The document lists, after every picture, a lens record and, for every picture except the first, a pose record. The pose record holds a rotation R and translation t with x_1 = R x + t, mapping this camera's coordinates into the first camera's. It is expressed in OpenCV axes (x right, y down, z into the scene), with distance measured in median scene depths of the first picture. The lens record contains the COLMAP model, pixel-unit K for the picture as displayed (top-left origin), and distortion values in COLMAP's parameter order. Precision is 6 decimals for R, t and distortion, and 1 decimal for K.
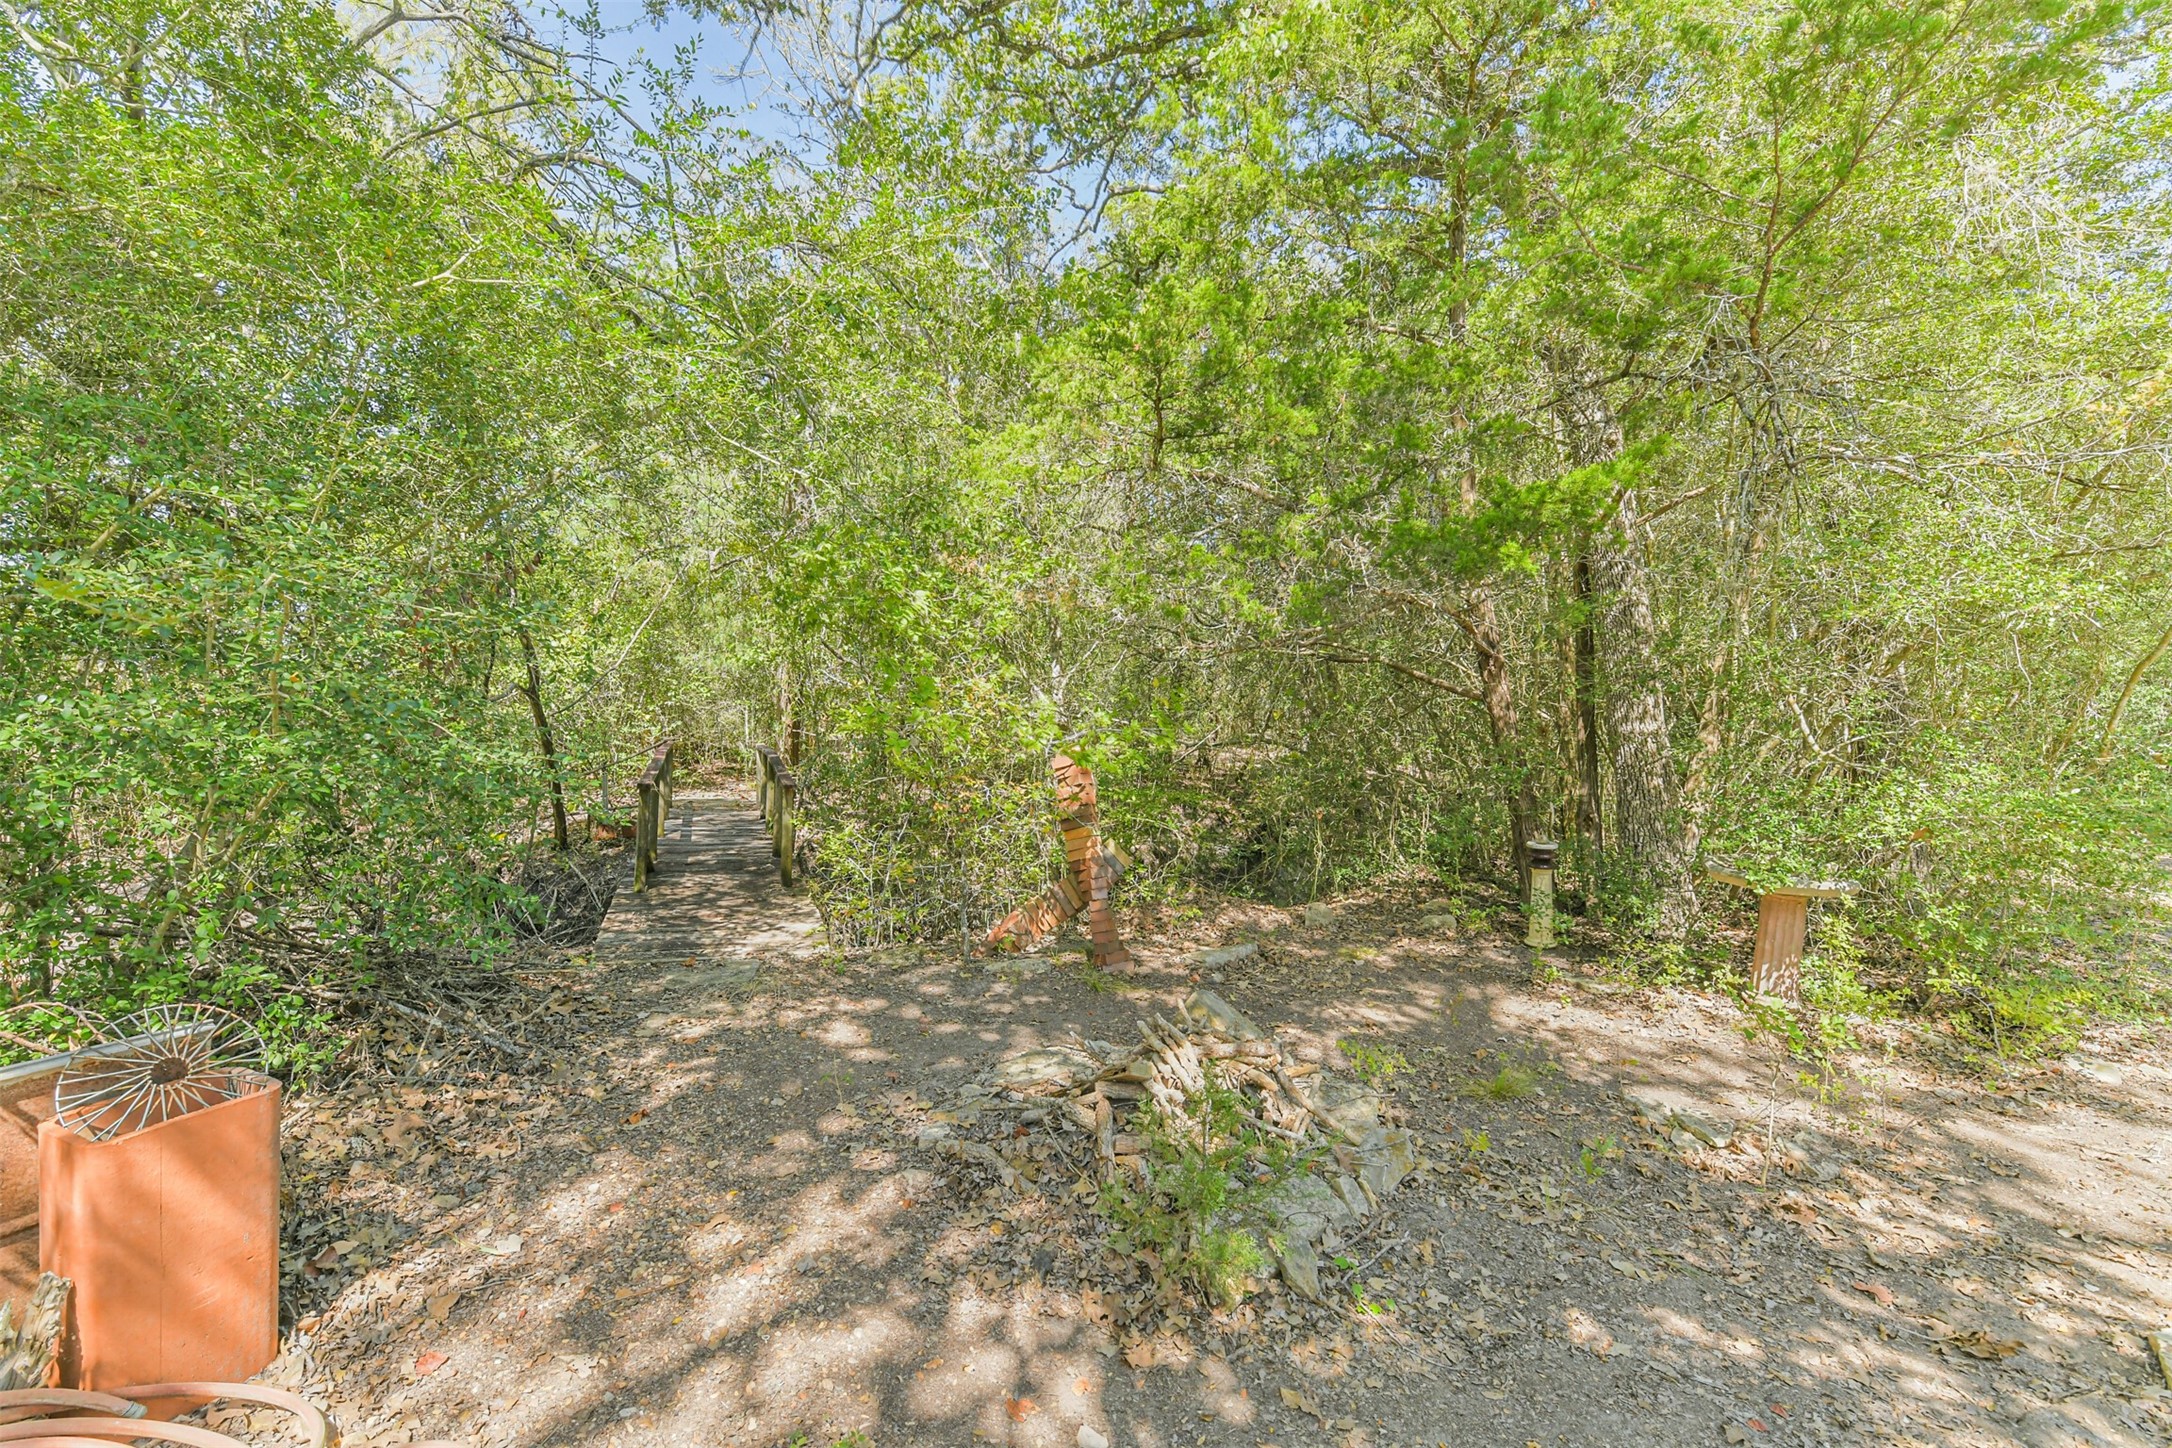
lens RADIAL K [[928.5, 0, 1084.1], [0, 928.5, 726.8], [0, 0, 1]] dist [0.023667, -0.007199]
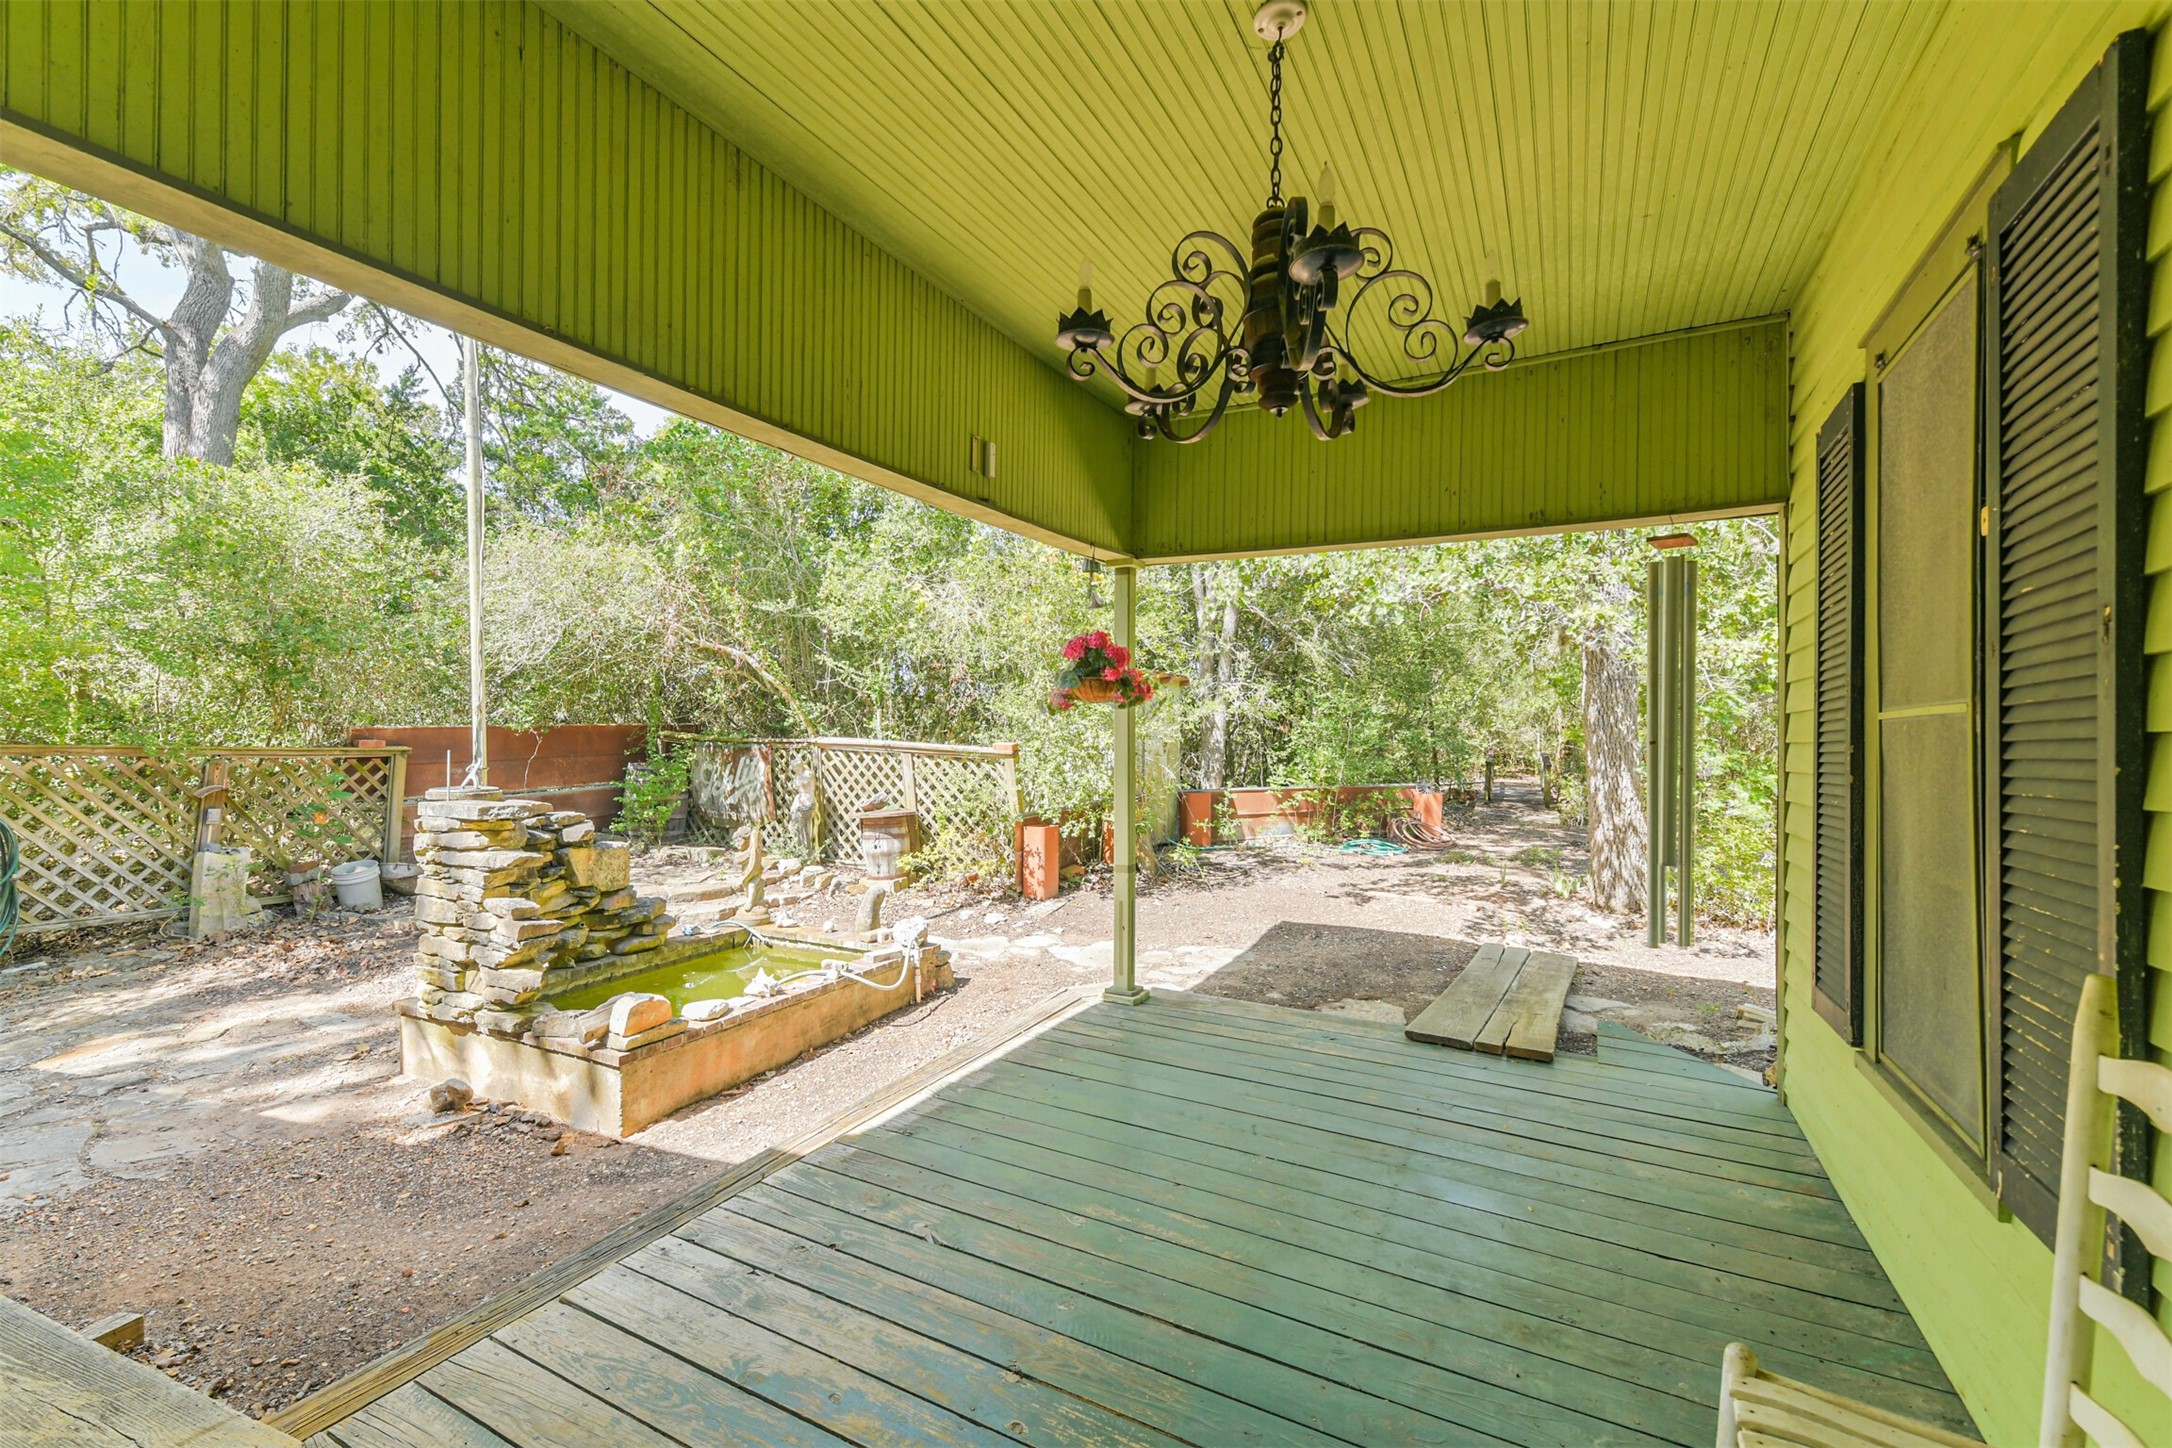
lens RADIAL K [[928.5, 0, 1078.9], [0, 928.5, 730.7], [0, 0, 1]] dist [0.023667, -0.007199]
pose [[0.683415, 0.003253, -0.730023, 0.656140], [-0.017494, 0.999776, -0.011922, 0.028032], [0.729821, 0.020919, 0.683319, -1.638019]]
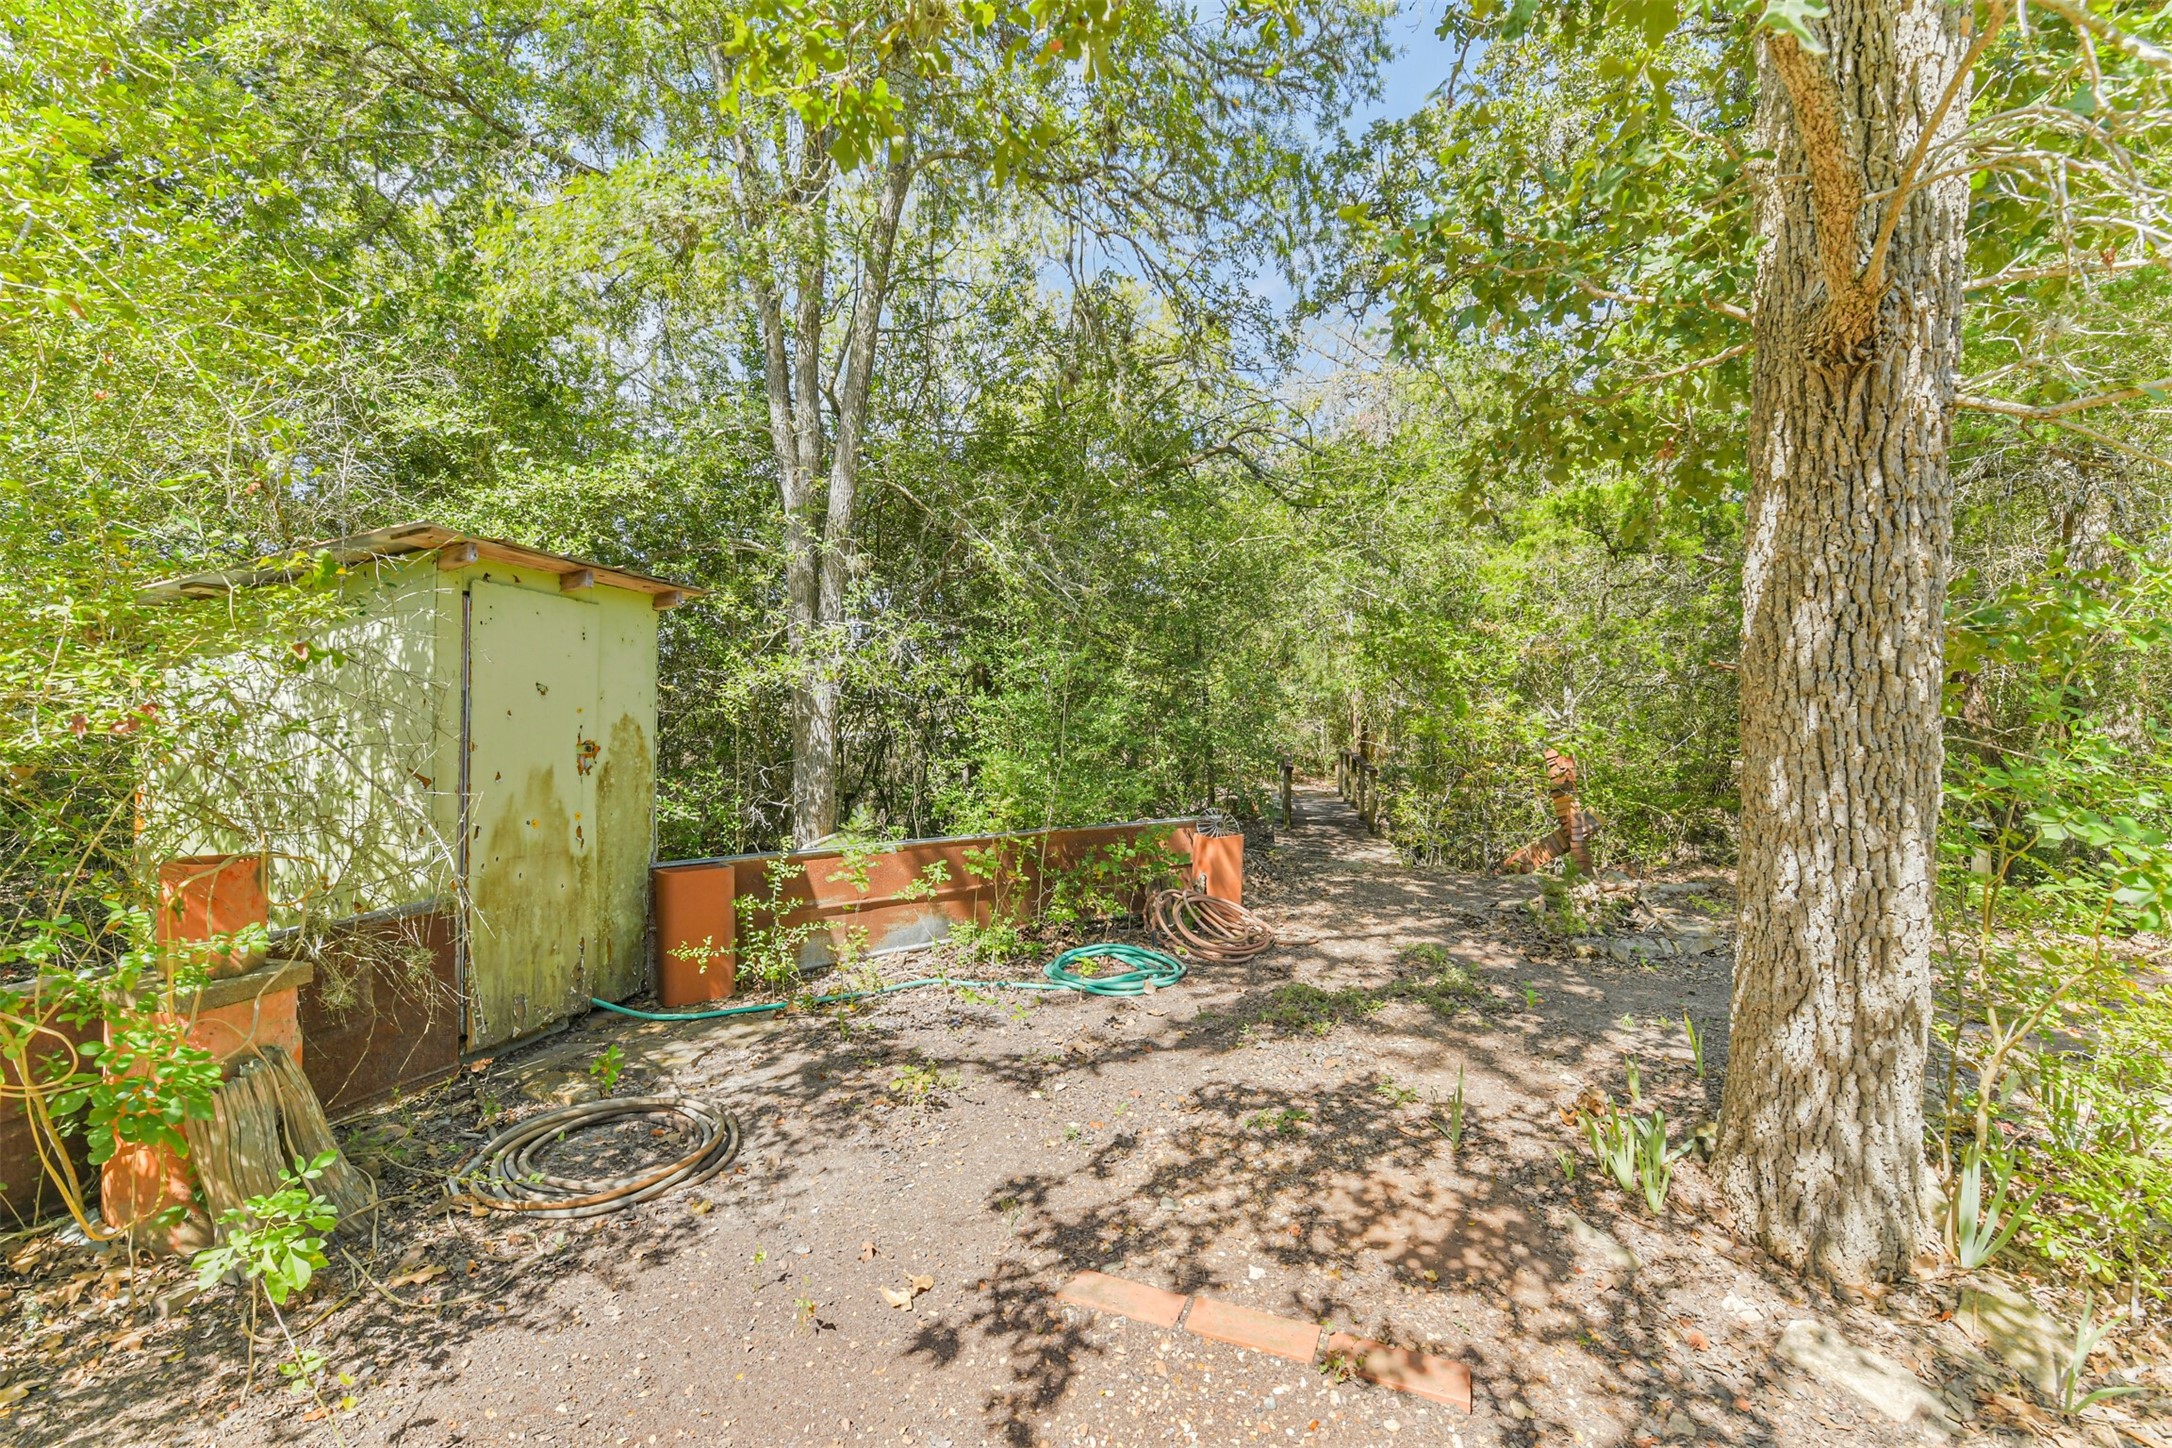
lens RADIAL K [[928.5, 0, 1092.1], [0, 928.5, 735.3], [0, 0, 1]] dist [0.023667, -0.007199]
pose [[0.845391, -0.001101, -0.534147, 0.142143], [-0.004782, 0.999942, -0.009630, 0.021941], [0.534127, 0.010696, 0.845337, -0.671449]]
